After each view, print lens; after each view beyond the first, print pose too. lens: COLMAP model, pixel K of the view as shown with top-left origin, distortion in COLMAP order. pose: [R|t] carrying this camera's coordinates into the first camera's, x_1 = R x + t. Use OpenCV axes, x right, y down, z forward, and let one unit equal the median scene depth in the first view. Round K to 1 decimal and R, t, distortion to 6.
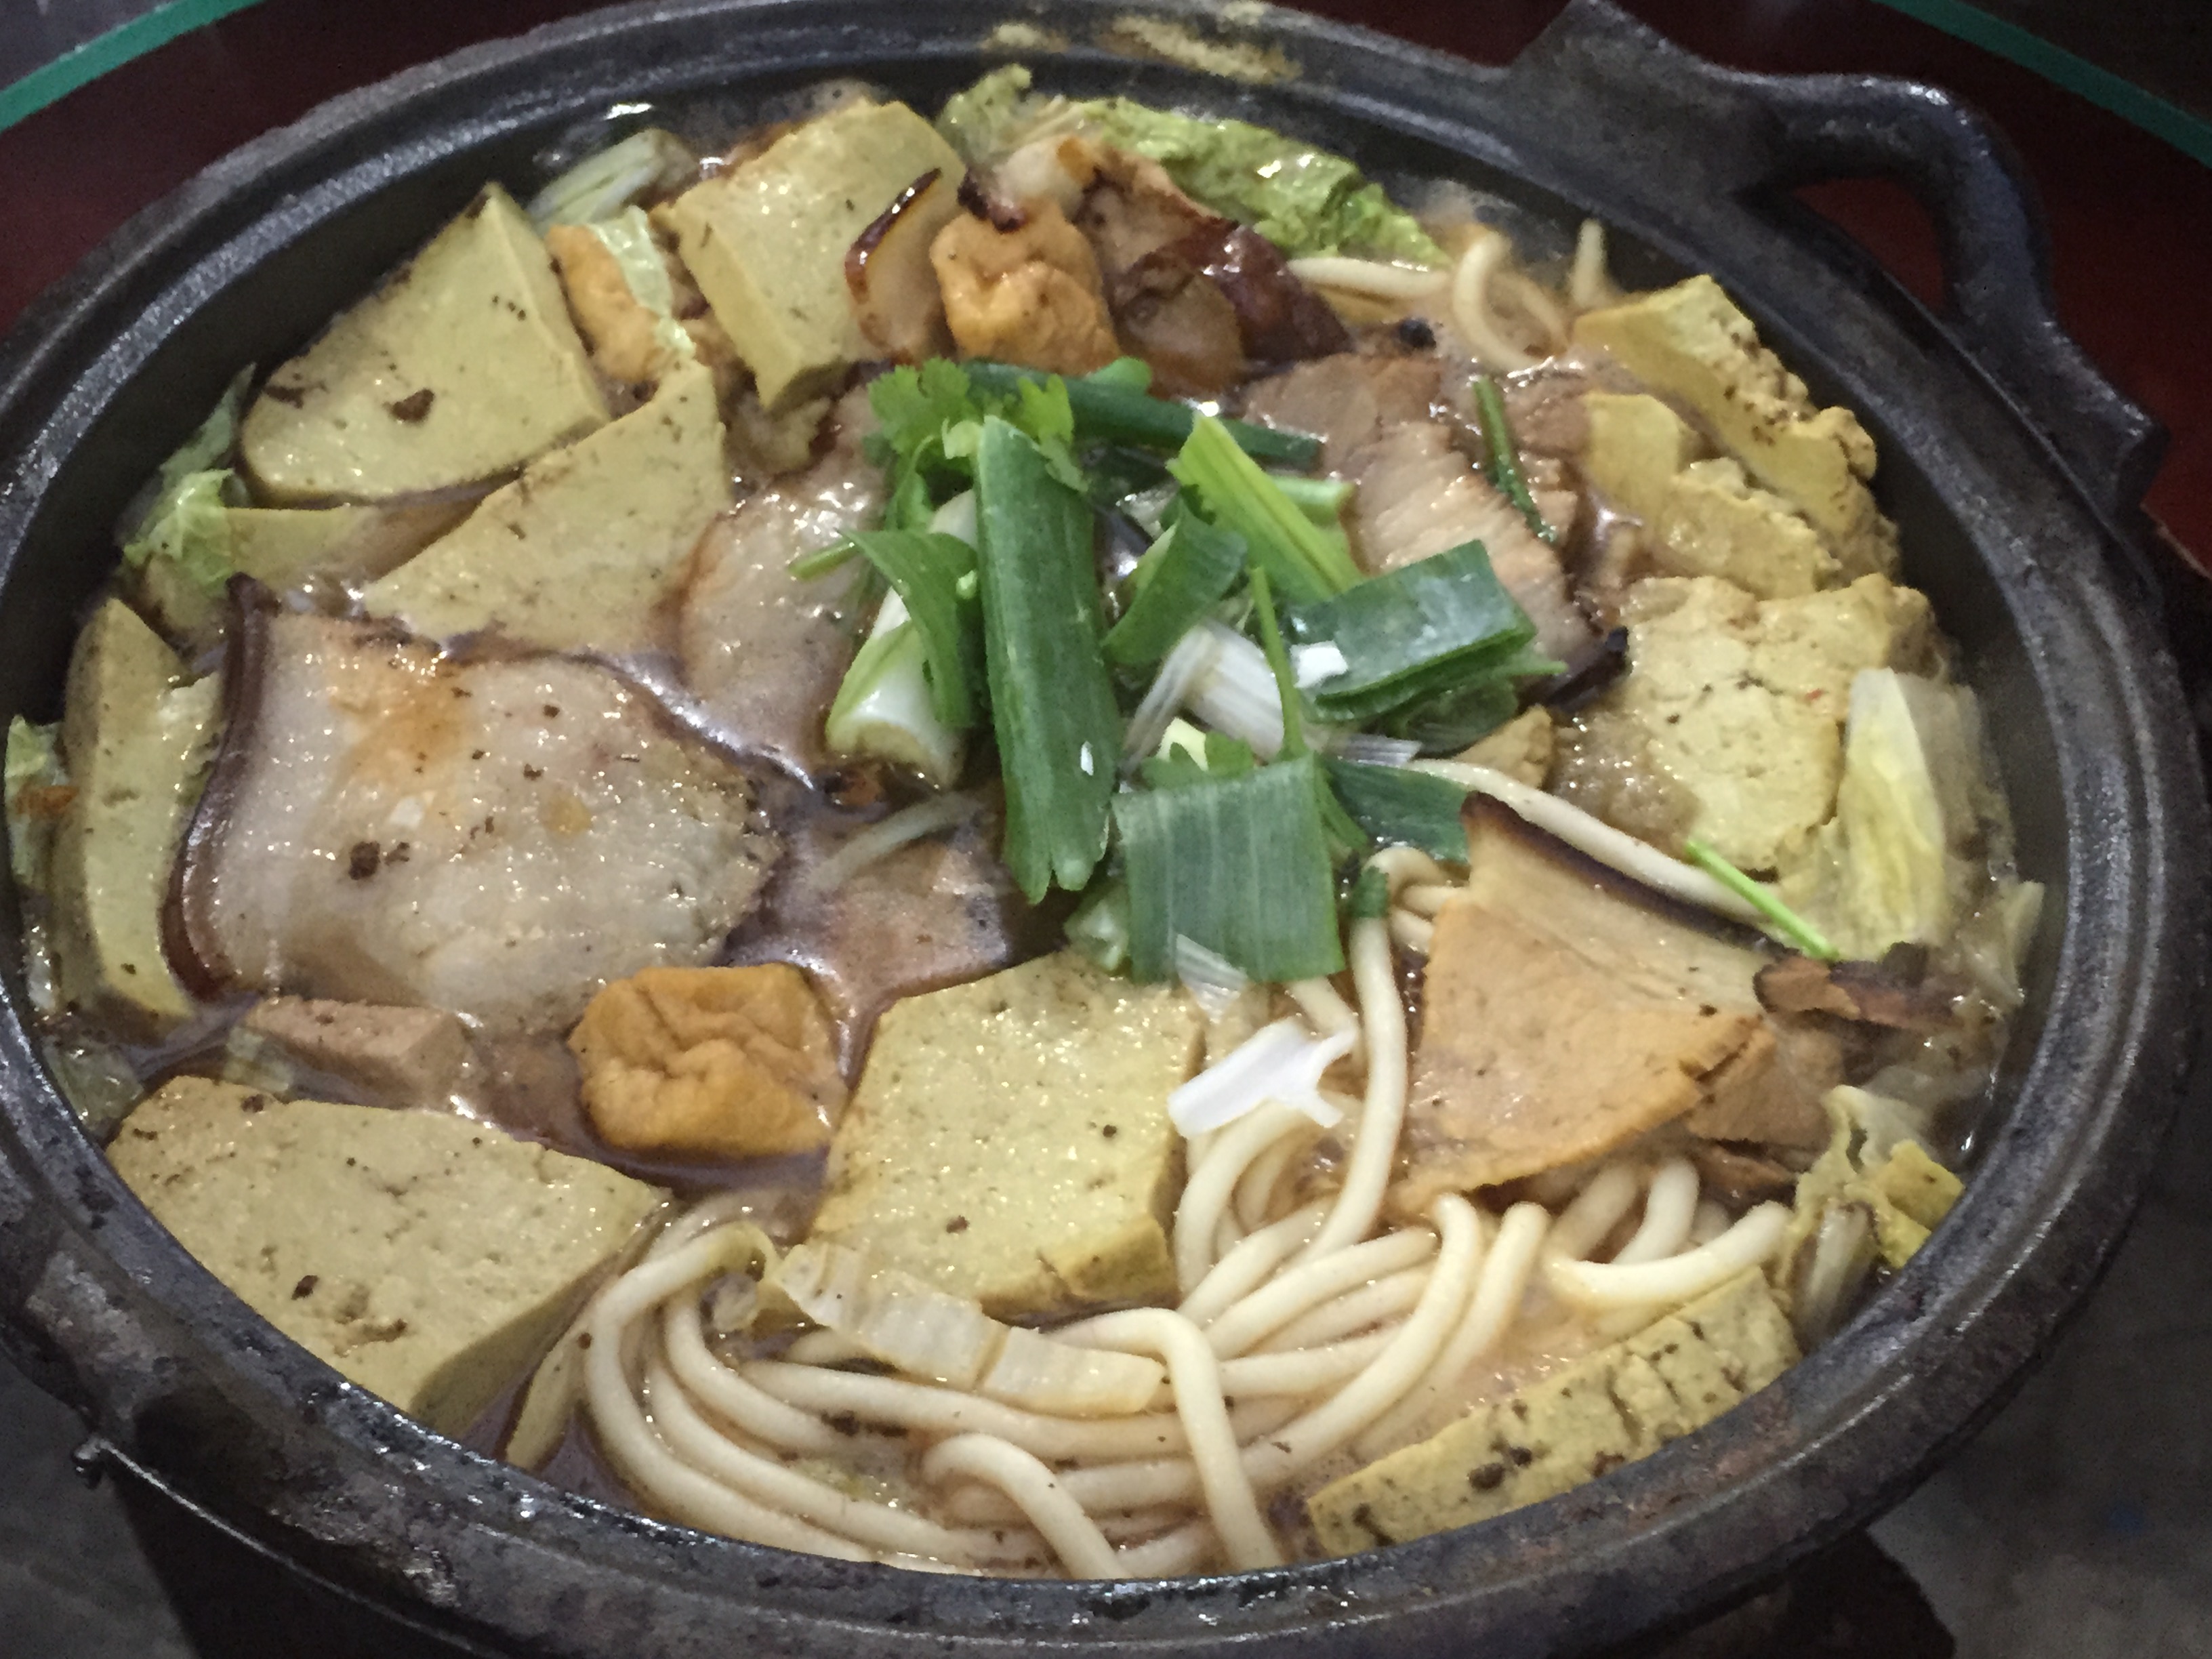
lens RADIAL K [[2826.5, 0, 1106.0], [0, 2826.5, 829.5], [0, 0, 1]] dist [0.035453, 0.066700]
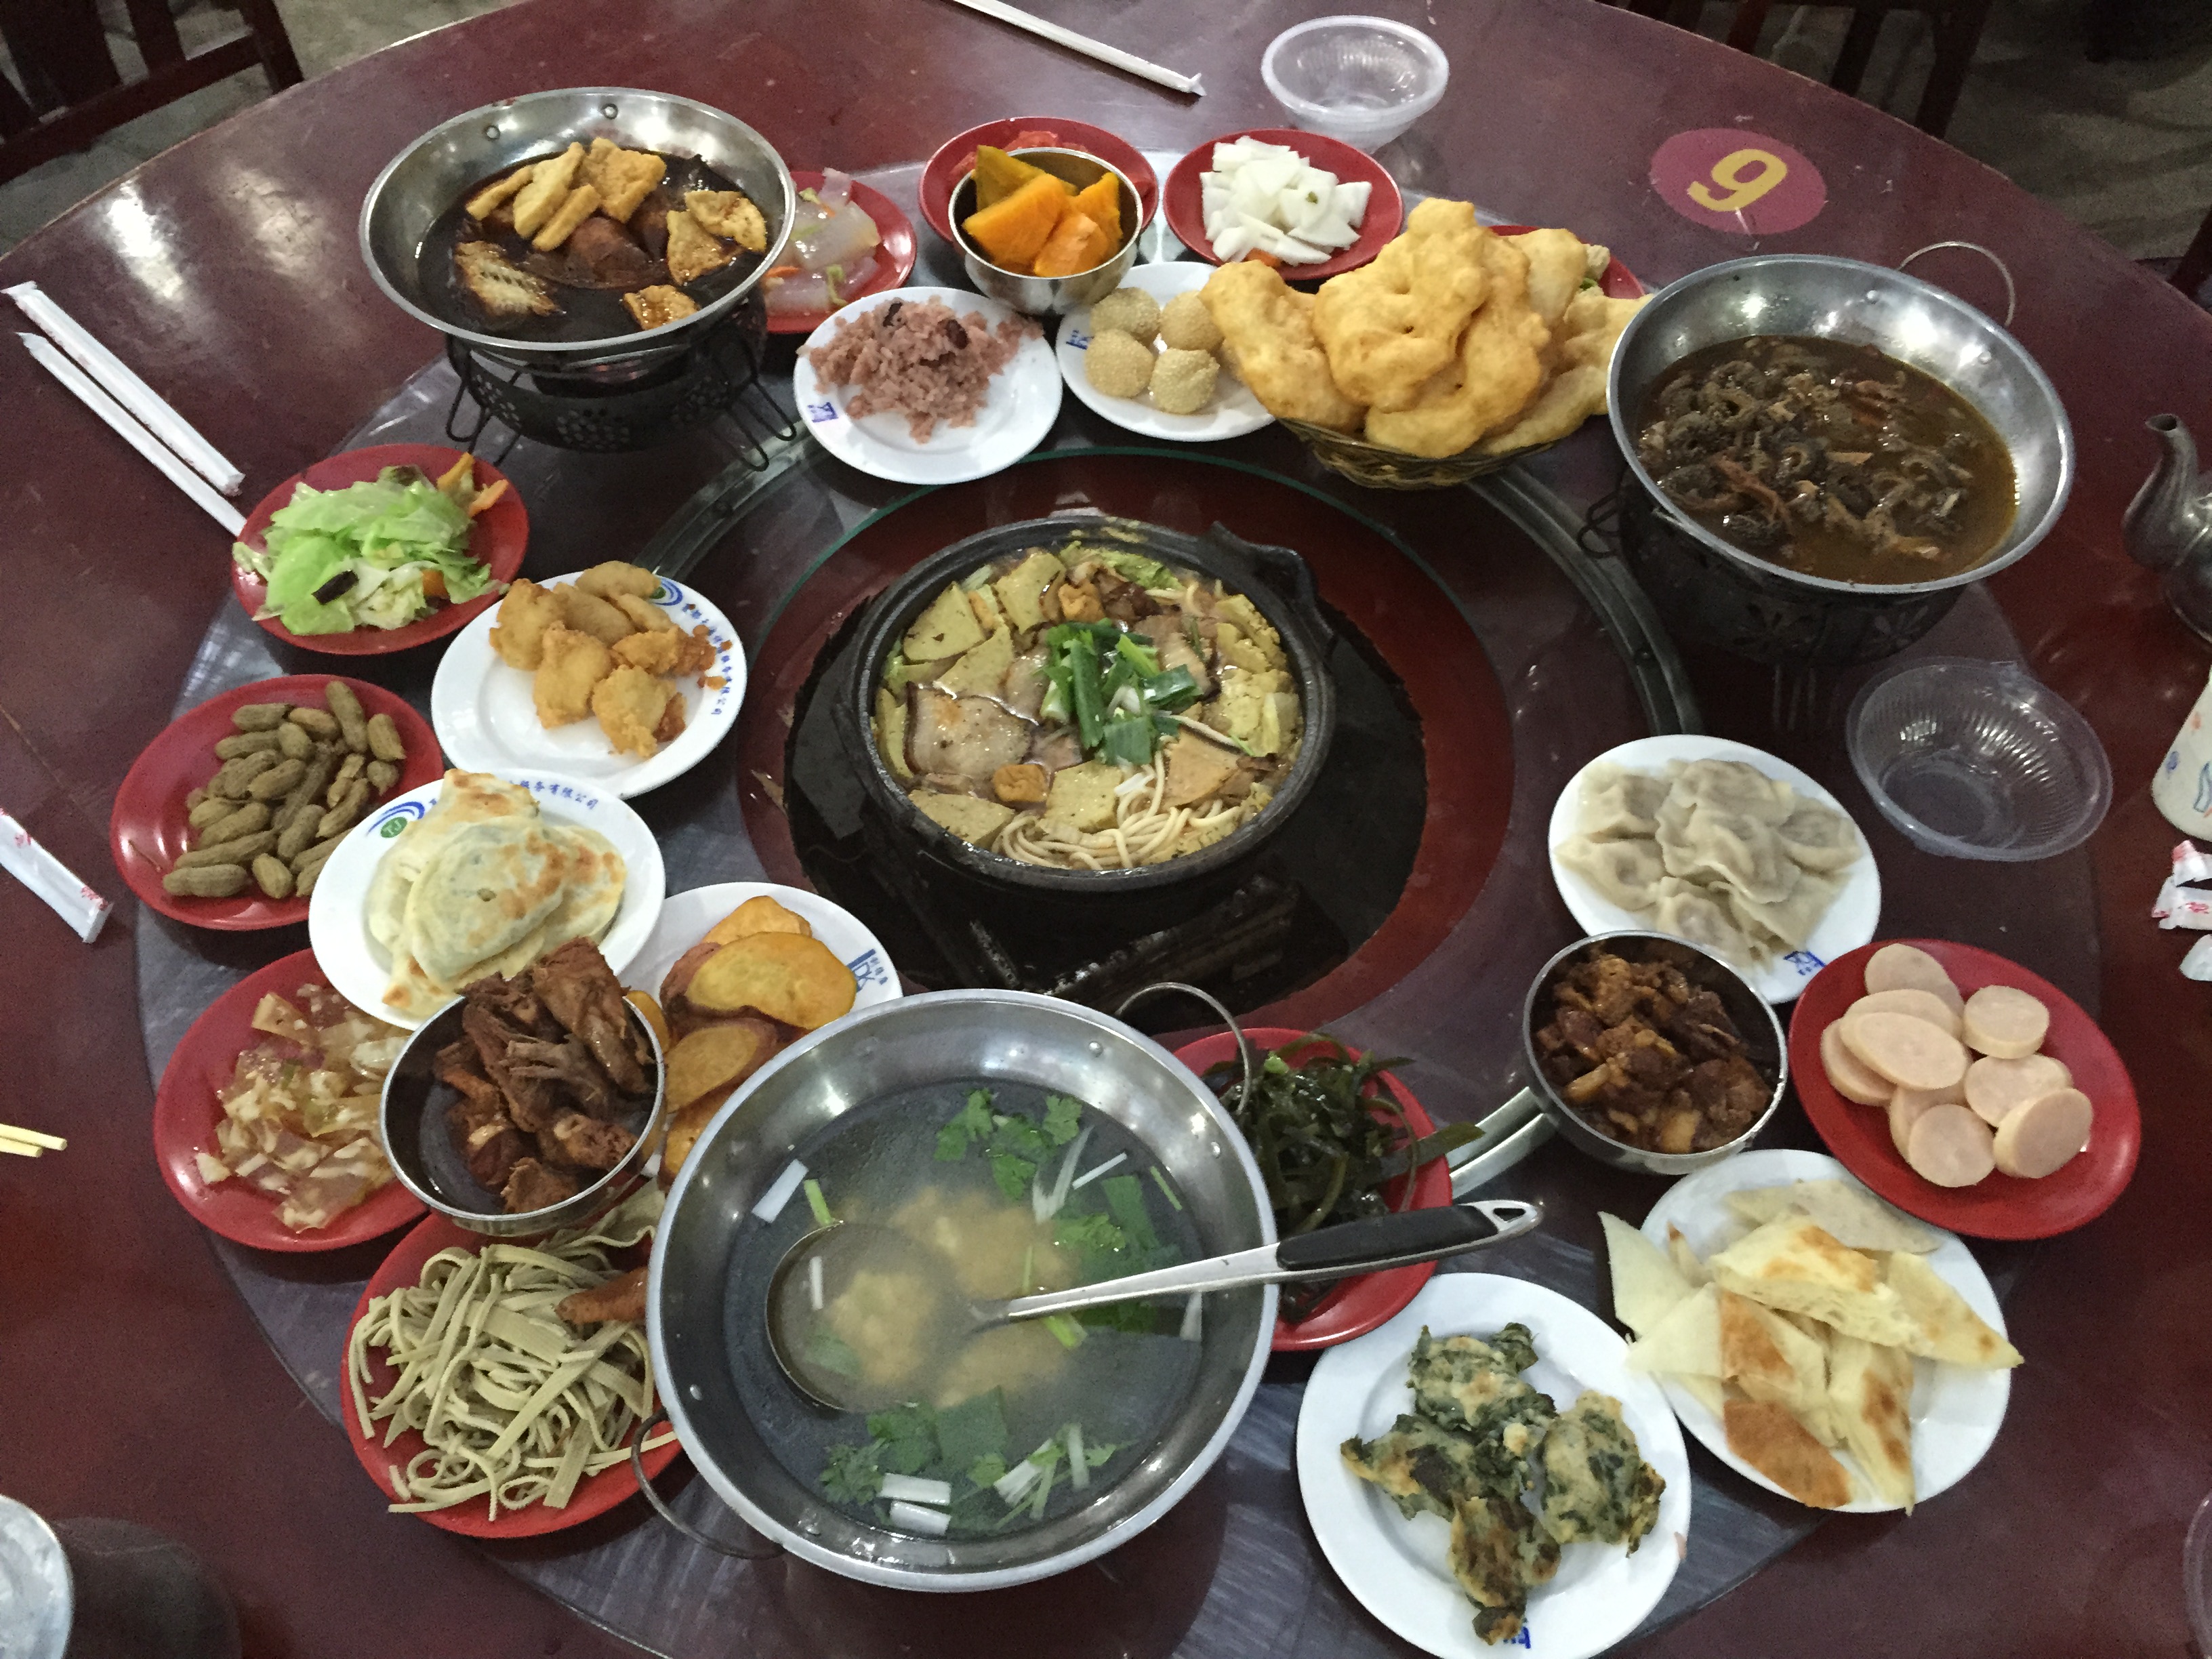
lens RADIAL K [[1850.8, 0, 1106.0], [0, 1850.8, 829.5], [0, 0, 1]] dist [0.062982, 0.003119]
pose [[0.999318, -0.028018, -0.024036, 0.072775], [0.029690, 0.996942, 0.072284, -0.059524], [0.021937, -0.072948, 0.997094, -1.974069]]
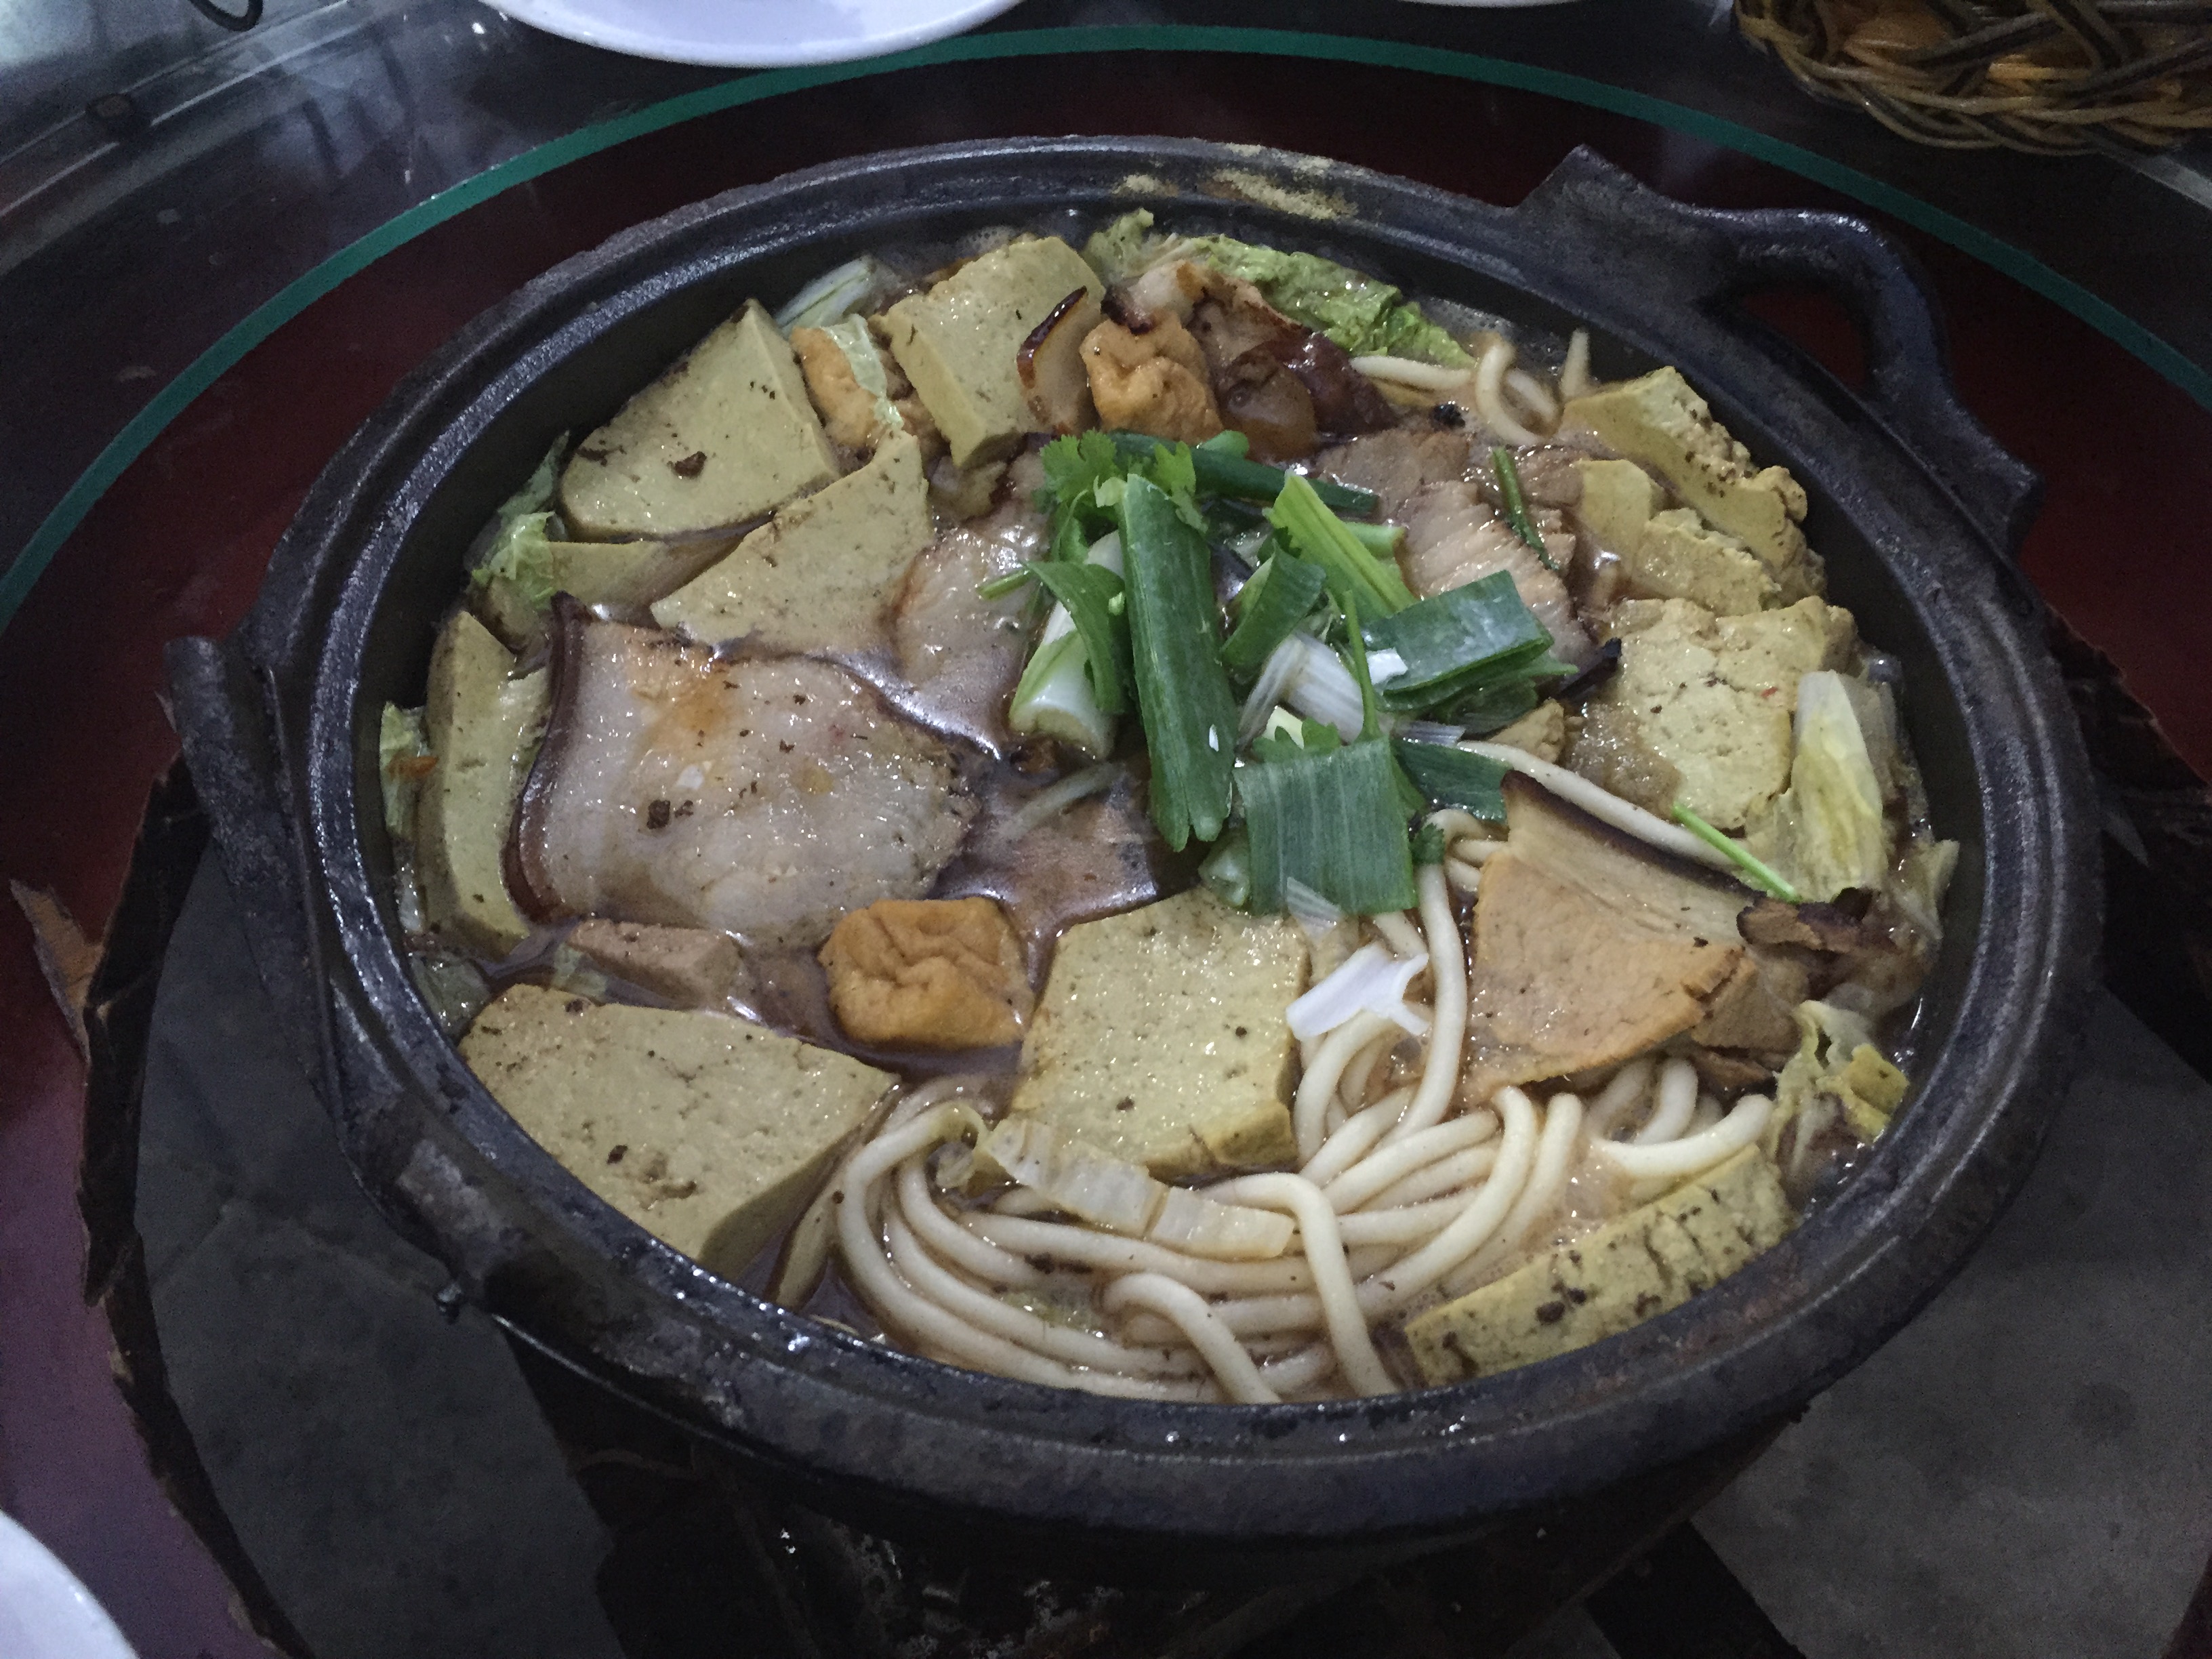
lens RADIAL K [[1850.8, 0, 1106.0], [0, 1850.8, 829.5], [0, 0, 1]] dist [0.062982, 0.003119]
pose [[0.999970, 0.005403, -0.005490, -0.049938], [-0.005216, 0.999424, 0.033525, -0.011242], [0.005668, -0.033495, 0.999423, 0.144415]]
